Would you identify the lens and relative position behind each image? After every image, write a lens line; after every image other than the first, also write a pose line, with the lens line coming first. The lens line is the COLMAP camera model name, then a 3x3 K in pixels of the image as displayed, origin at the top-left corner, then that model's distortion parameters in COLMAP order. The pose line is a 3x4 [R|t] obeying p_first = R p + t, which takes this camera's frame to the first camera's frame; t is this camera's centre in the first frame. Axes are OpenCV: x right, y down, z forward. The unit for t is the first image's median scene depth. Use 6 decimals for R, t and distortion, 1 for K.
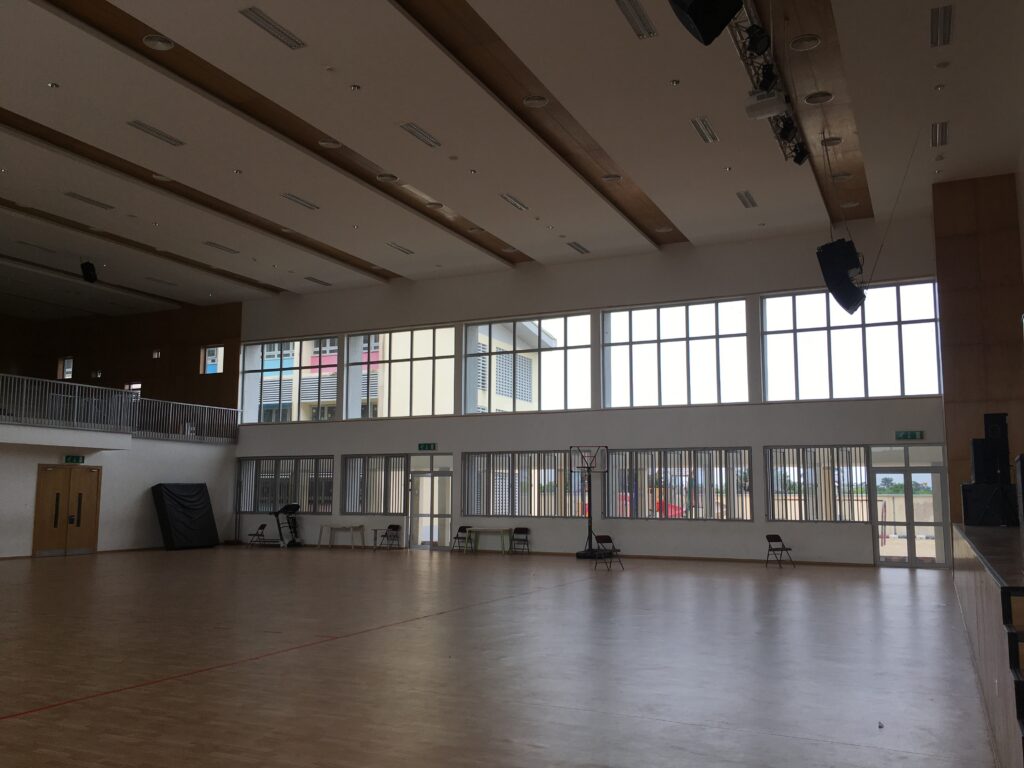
lens RADIAL K [[875.7, 0, 519.2], [0, 875.7, 384.0], [0, 0, 1]] dist [0.079386, -0.089485]
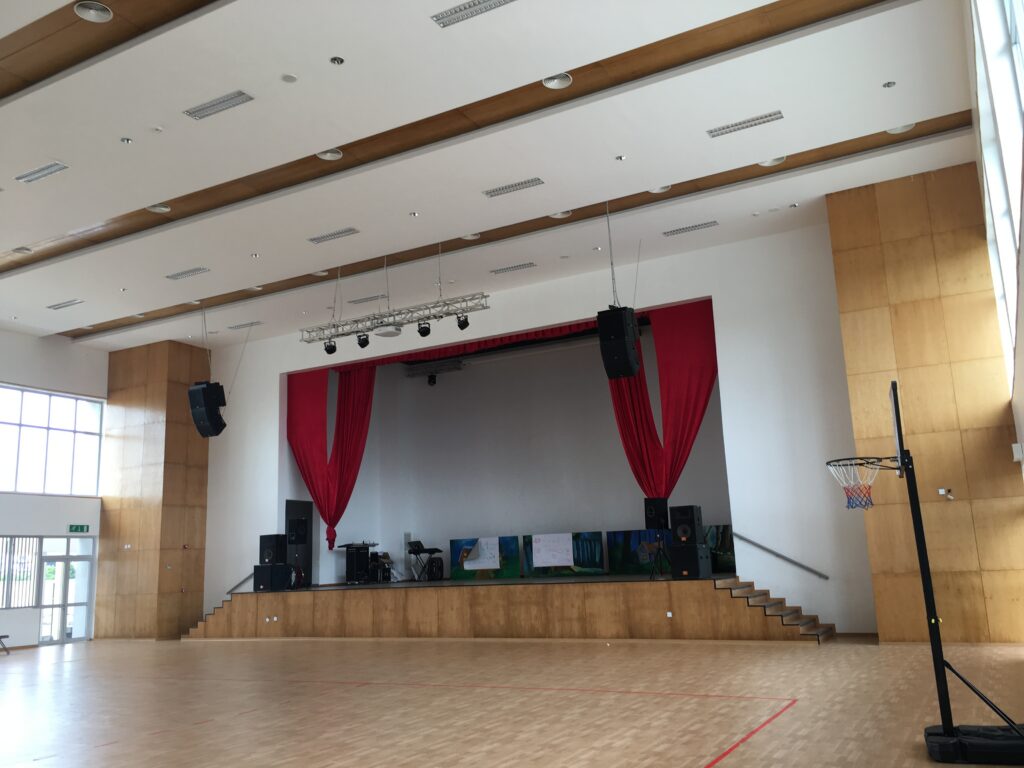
lens RADIAL K [[877.1, 0, 509.8], [0, 877.1, 389.8], [0, 0, 1]] dist [0.092913, -0.130118]
pose [[0.063557, 0.186701, 0.980359, -0.954032], [-0.086852, 0.979652, -0.180936, 0.055019], [-0.994192, -0.073646, 0.078480, 0.457151]]
